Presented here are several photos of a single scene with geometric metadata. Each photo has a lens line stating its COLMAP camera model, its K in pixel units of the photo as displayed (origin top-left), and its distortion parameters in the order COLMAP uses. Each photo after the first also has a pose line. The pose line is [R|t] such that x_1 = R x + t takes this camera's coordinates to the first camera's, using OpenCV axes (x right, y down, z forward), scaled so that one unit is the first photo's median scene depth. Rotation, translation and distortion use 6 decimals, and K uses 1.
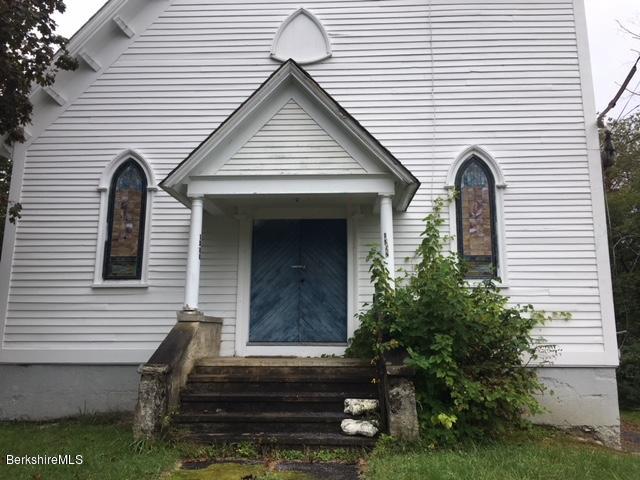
lens RADIAL K [[541.3, 0, 320.0], [0, 541.3, 240.0], [0, 0, 1]] dist [0.058922, -0.096391]
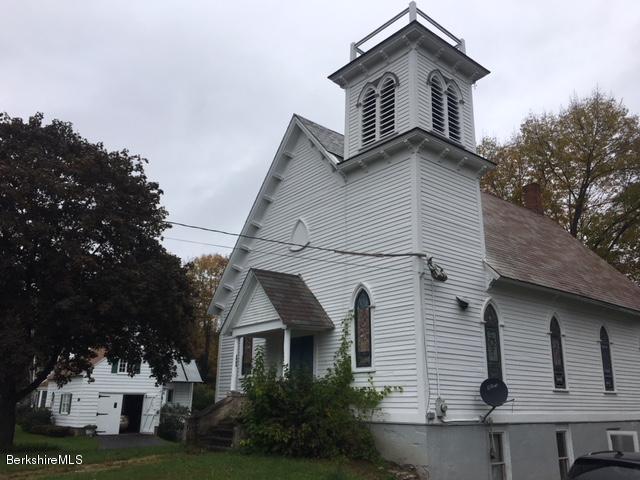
lens RADIAL K [[541.3, 0, 320.0], [0, 541.3, 240.0], [0, 0, 1]] dist [0.058922, -0.096391]
pose [[0.670481, -0.212983, -0.710699, 1.435834], [0.131060, 0.976846, -0.169098, -0.040981], [0.730259, 0.020233, 0.682870, -0.214517]]
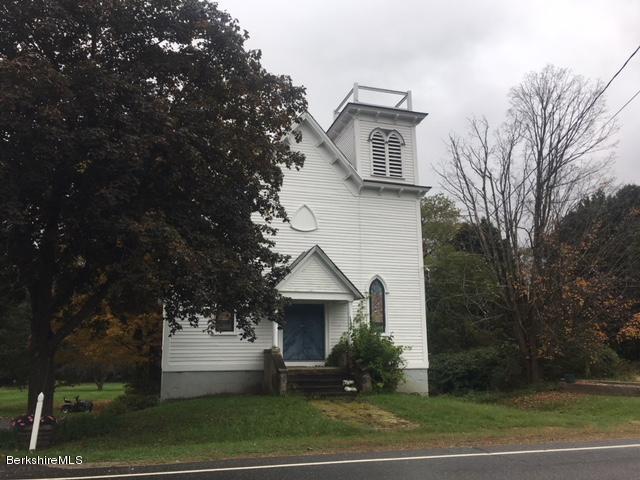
lens RADIAL K [[557.9, 0, 320.0], [0, 557.9, 240.0], [0, 0, 1]] dist [0.009850, -0.001251]
pose [[0.947240, 0.056696, 0.315471, -0.735318], [-0.049965, 0.998318, -0.029391, -0.245740], [-0.316607, 0.012077, 0.948480, -1.231443]]
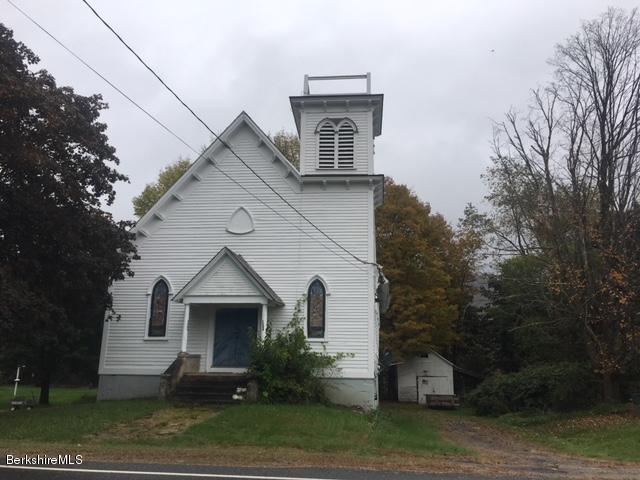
lens RADIAL K [[541.3, 0, 320.0], [0, 541.3, 240.0], [0, 0, 1]] dist [0.058922, -0.096391]
pose [[0.997079, -0.005842, -0.076157, 0.475614], [0.002563, 0.999068, -0.043081, -0.225631], [0.076338, 0.042760, 0.996165, -1.186502]]
